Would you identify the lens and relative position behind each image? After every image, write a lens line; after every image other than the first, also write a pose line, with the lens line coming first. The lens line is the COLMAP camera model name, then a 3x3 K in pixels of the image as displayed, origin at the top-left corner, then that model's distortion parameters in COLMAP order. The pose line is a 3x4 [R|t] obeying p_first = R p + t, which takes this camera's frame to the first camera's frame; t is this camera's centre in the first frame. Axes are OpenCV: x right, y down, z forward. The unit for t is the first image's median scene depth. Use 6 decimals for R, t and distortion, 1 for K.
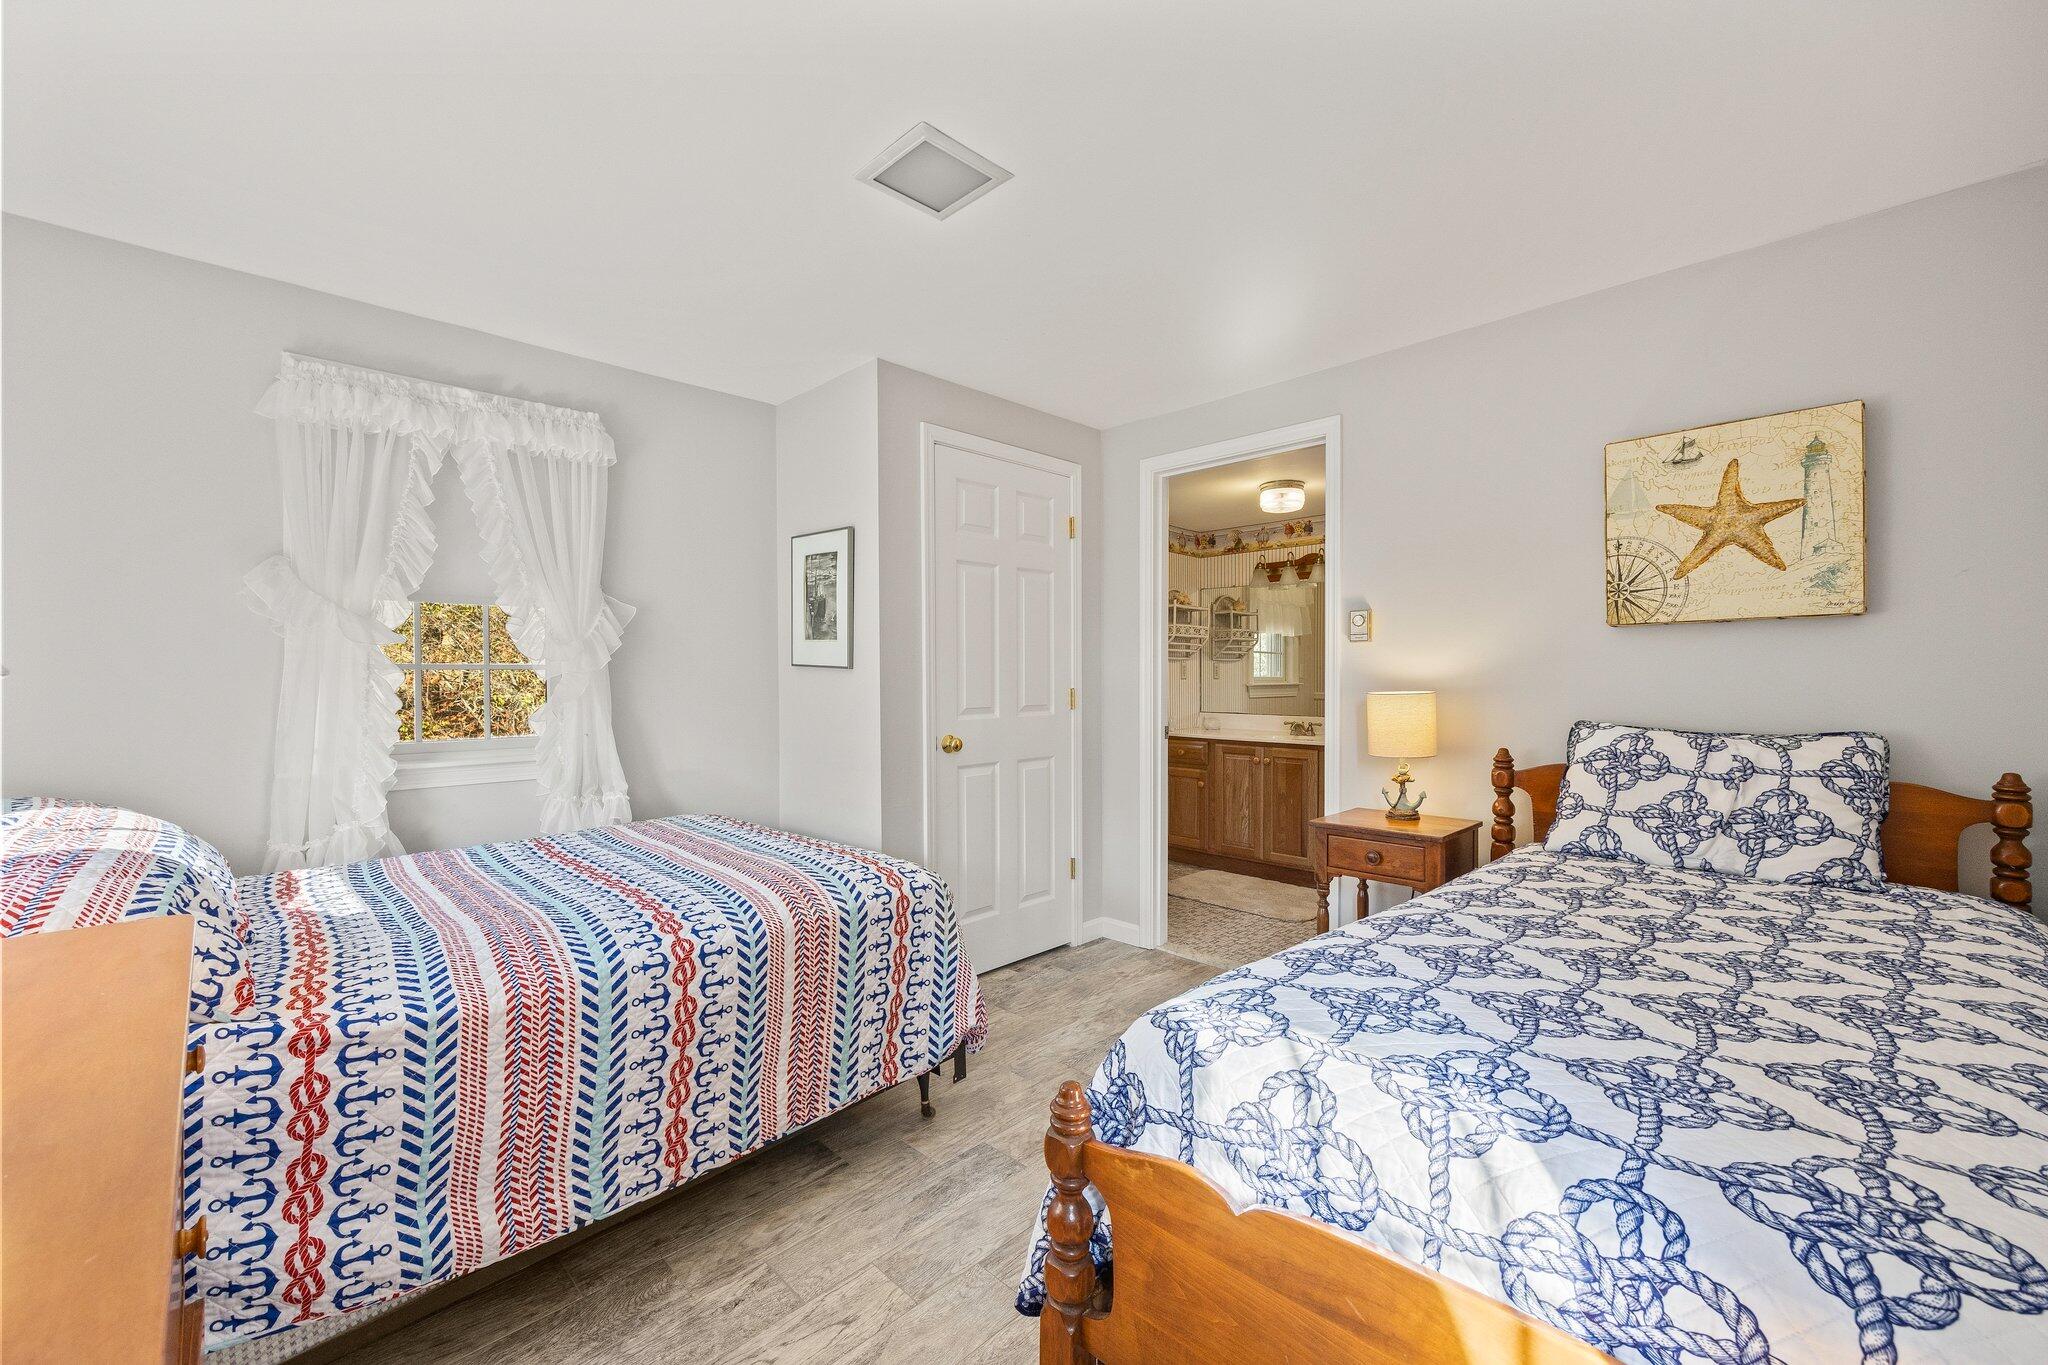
lens RADIAL K [[822.8, 0, 1024.0], [0, 822.8, 682.5], [0, 0, 1]] dist [-0.001817, 0.000005]
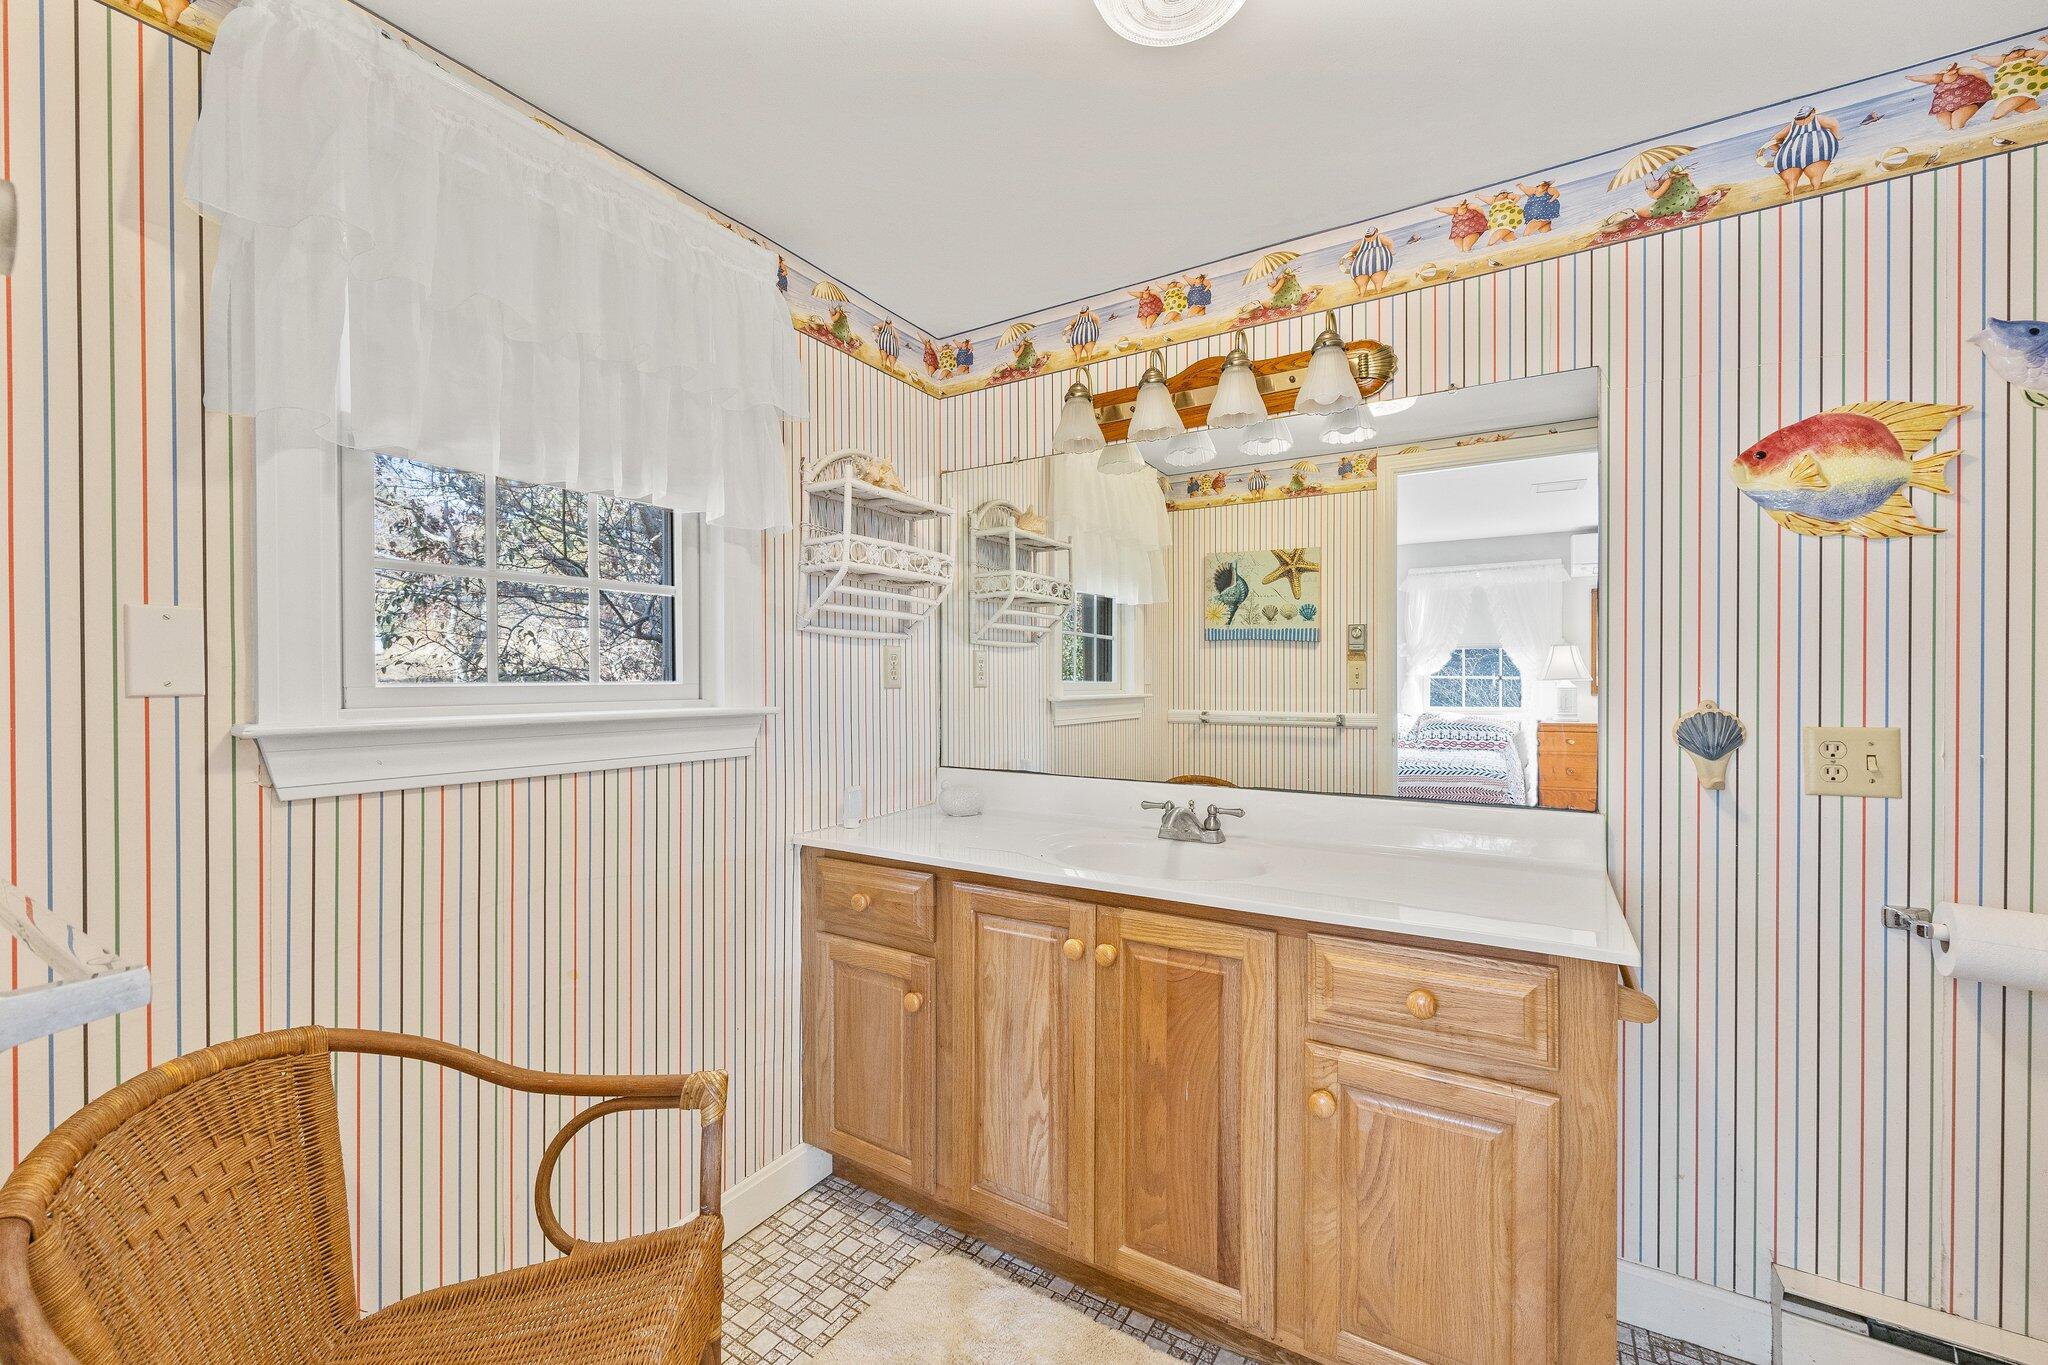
lens RADIAL K [[822.8, 0, 1024.0], [0, 822.8, 682.5], [0, 0, 1]] dist [-0.001817, 0.000005]
pose [[0.973873, -0.001817, 0.227087, 0.174787], [0.002076, 0.999997, -0.000902, -0.006691], [-0.227085, 0.001350, 0.973874, 0.631520]]
